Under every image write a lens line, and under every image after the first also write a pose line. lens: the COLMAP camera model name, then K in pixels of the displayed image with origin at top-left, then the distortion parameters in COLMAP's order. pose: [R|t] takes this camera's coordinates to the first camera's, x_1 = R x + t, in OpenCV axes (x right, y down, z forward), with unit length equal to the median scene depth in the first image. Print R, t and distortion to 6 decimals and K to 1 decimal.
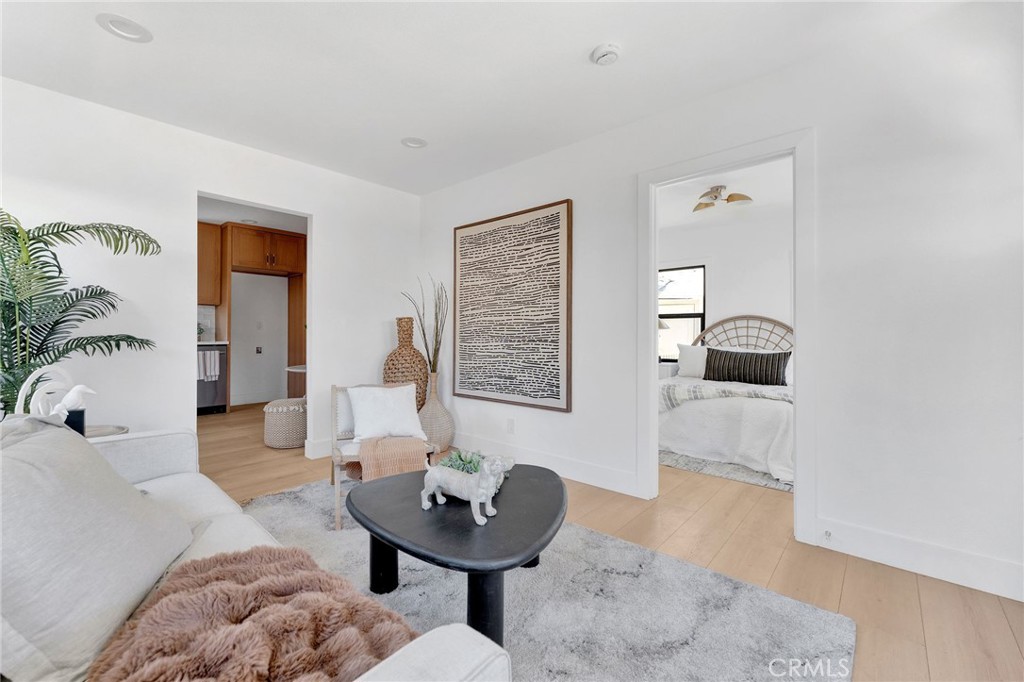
lens RADIAL K [[416.2, 0, 505.7], [0, 416.2, 340.3], [0, 0, 1]] dist [0.001888, 0.000062]
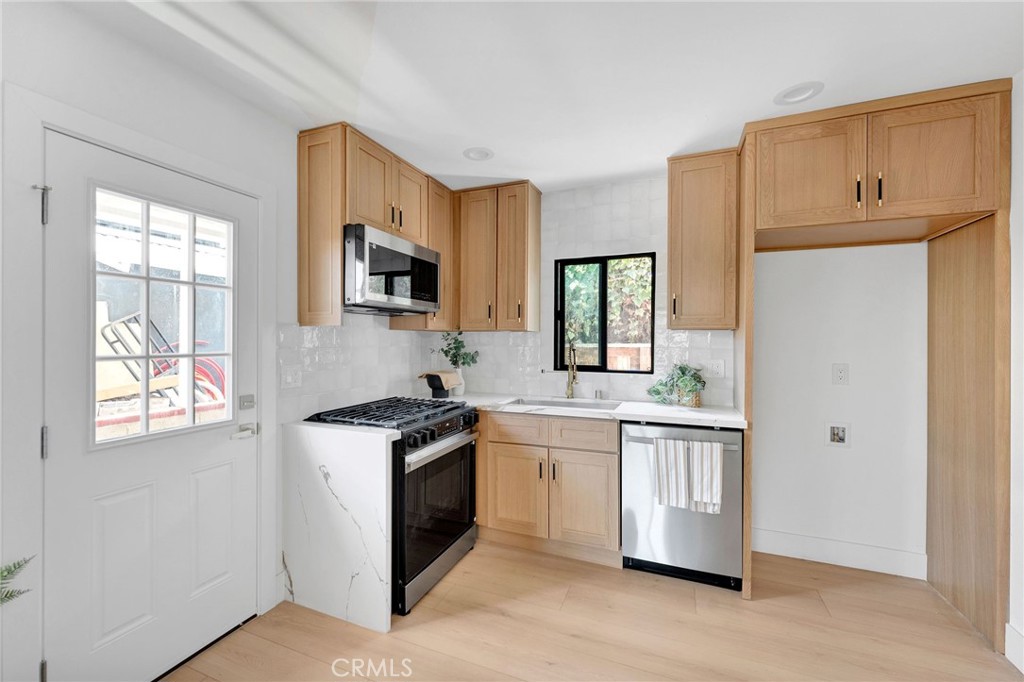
lens RADIAL K [[416.2, 0, 505.7], [0, 416.2, 340.3], [0, 0, 1]] dist [0.001888, 0.000062]
pose [[0.324195, -0.005236, -0.945976, -0.337057], [-0.012649, 0.999871, -0.009869, -0.063566], [0.945906, 0.015165, 0.324087, 0.605618]]
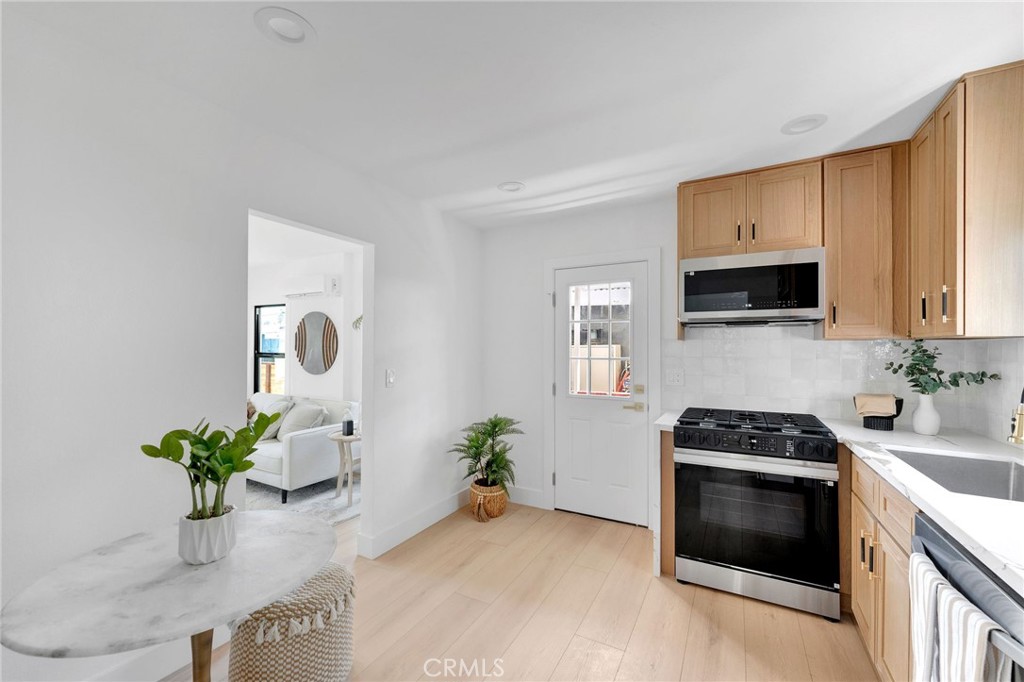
lens RADIAL K [[416.2, 0, 505.7], [0, 416.2, 340.3], [0, 0, 1]] dist [0.001888, 0.000062]
pose [[-0.976732, -0.016265, -0.213844, -0.435136], [-0.015289, 0.999864, -0.006220, -0.071866], [0.213916, -0.002806, -0.976848, 1.012227]]
